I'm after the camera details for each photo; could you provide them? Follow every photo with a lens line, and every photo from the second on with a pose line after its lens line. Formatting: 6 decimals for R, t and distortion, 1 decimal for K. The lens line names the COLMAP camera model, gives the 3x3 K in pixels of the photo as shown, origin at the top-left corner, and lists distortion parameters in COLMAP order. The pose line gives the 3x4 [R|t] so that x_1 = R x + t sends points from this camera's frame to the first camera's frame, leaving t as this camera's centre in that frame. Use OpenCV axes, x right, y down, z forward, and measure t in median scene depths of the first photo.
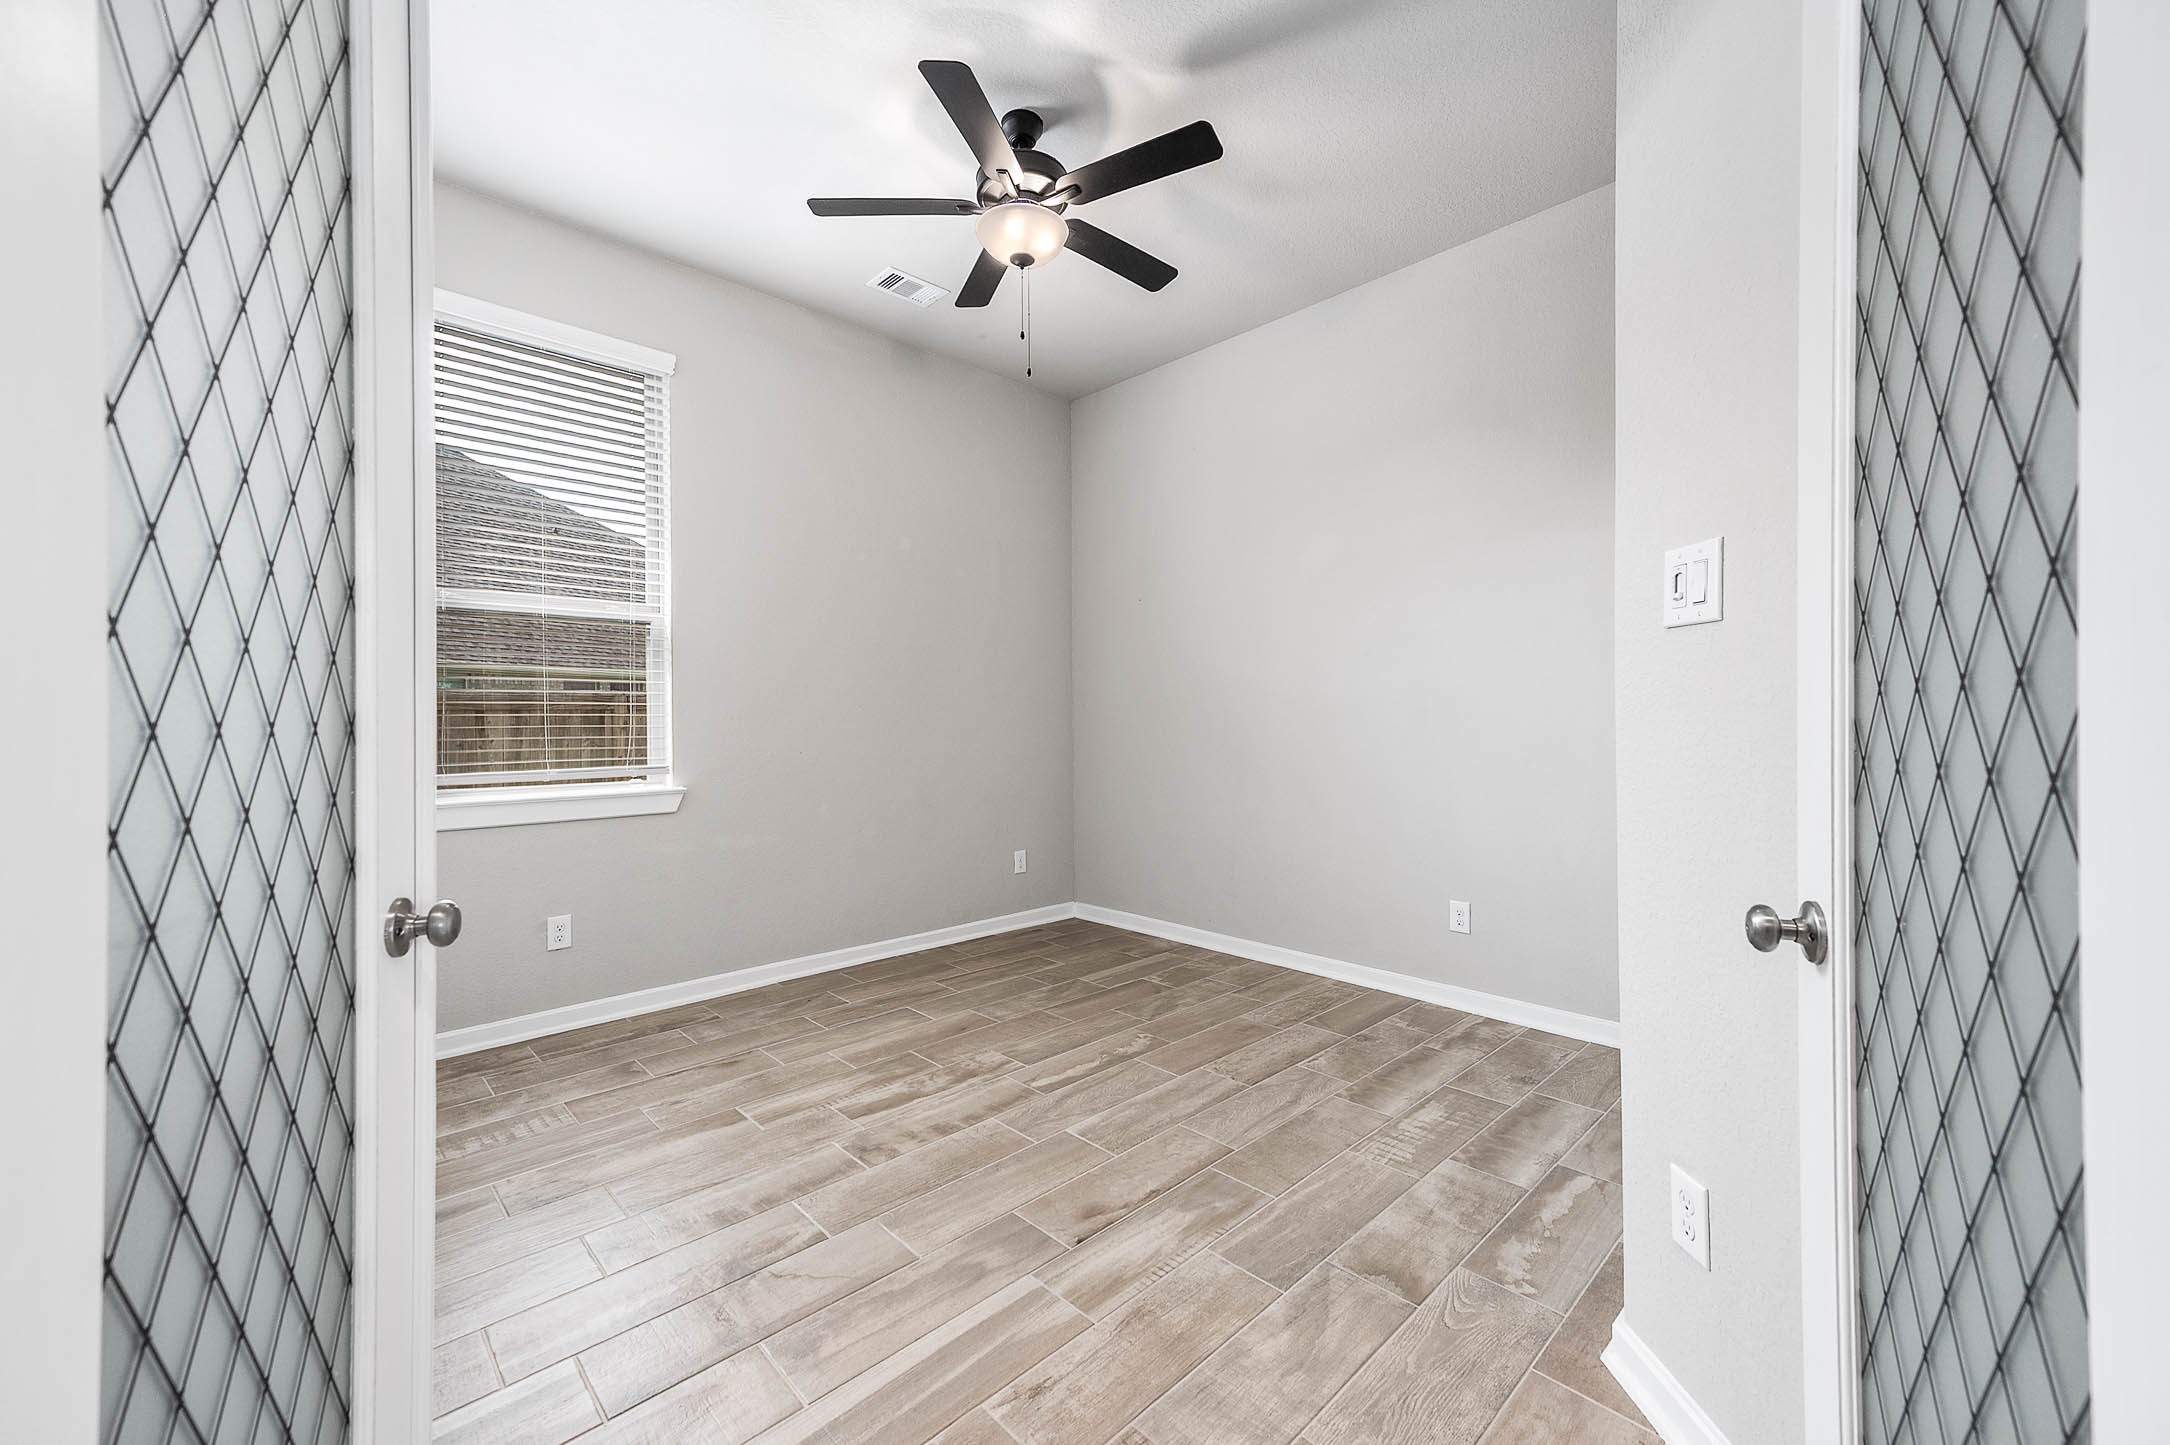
lens RADIAL K [[844.8, 0, 1089.3], [0, 844.8, 726.8], [0, 0, 1]] dist [0.013211, -0.000176]
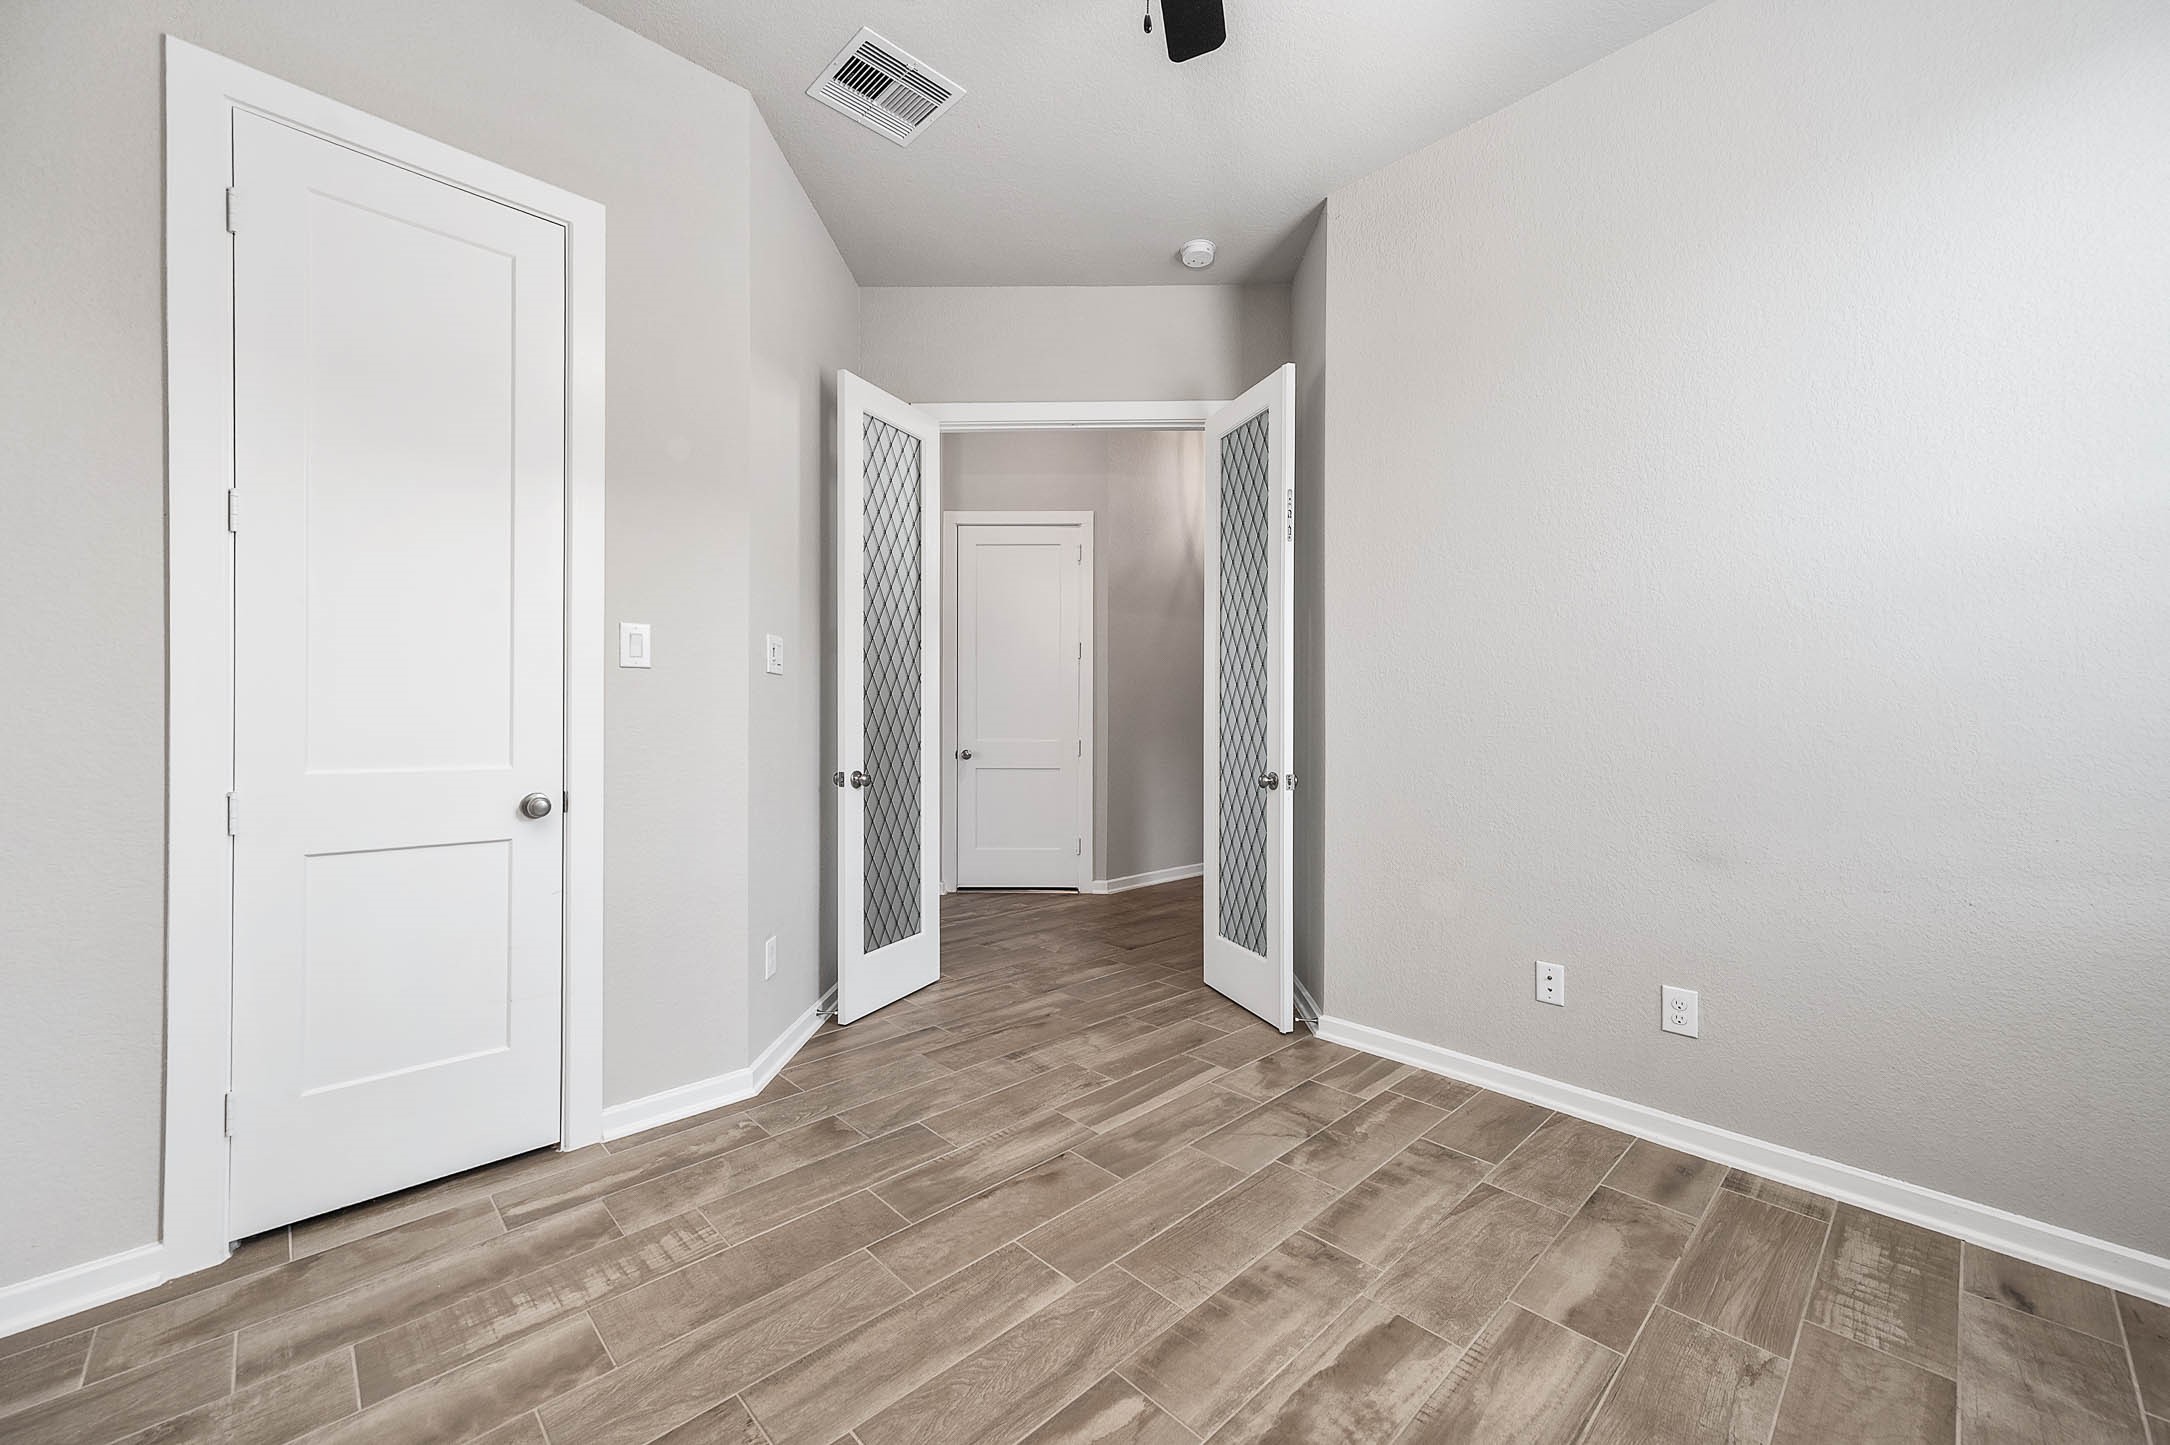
lens RADIAL K [[844.8, 0, 1089.3], [0, 844.8, 726.8], [0, 0, 1]] dist [0.013211, -0.000176]
pose [[-0.999991, 0.004035, -0.001061, -0.041867], [0.004018, 0.999883, 0.014745, -0.010025], [0.001121, 0.014741, -0.999891, 1.787348]]
